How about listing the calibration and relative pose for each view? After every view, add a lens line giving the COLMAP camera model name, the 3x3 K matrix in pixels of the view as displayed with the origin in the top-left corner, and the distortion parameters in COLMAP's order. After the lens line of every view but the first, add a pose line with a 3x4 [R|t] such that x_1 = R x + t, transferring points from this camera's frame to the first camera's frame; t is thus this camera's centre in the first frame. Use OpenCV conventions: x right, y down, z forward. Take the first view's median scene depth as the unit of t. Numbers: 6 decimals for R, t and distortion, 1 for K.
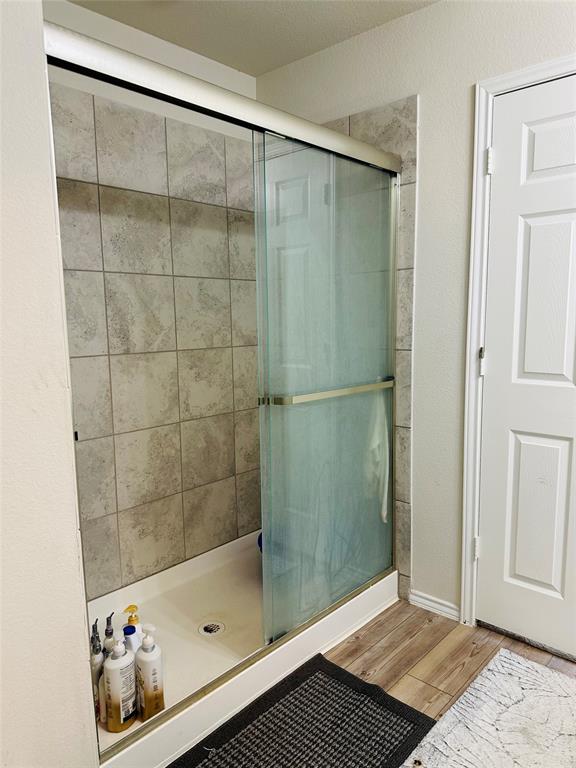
lens RADIAL K [[546.8, 0, 287.9], [0, 546.8, 383.3], [0, 0, 1]] dist [-0.012362, -0.003413]
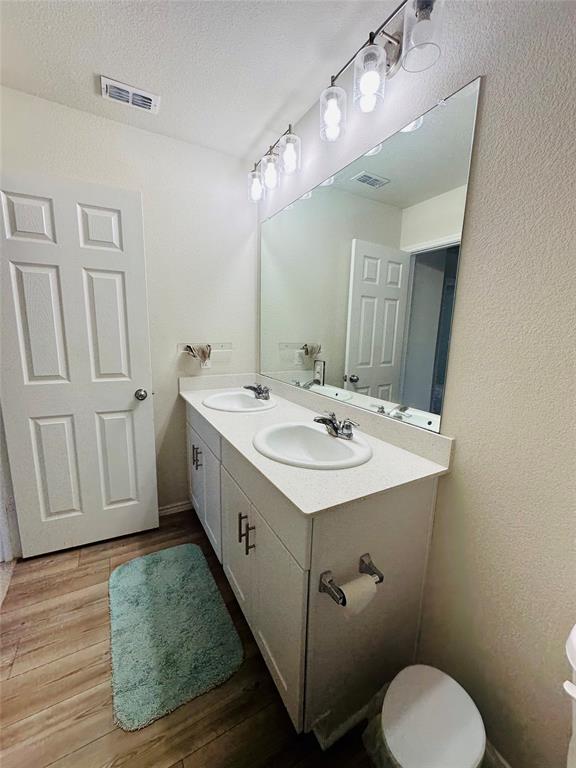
lens RADIAL K [[309.1, 0, 286.3], [0, 309.1, 389.1], [0, 0, 1]] dist [-0.001033, -0.000094]
pose [[0.331186, -0.139823, 0.933148, -0.104378], [0.100004, 0.988591, 0.112638, -0.011555], [-0.938251, 0.056014, 0.341391, 0.105871]]
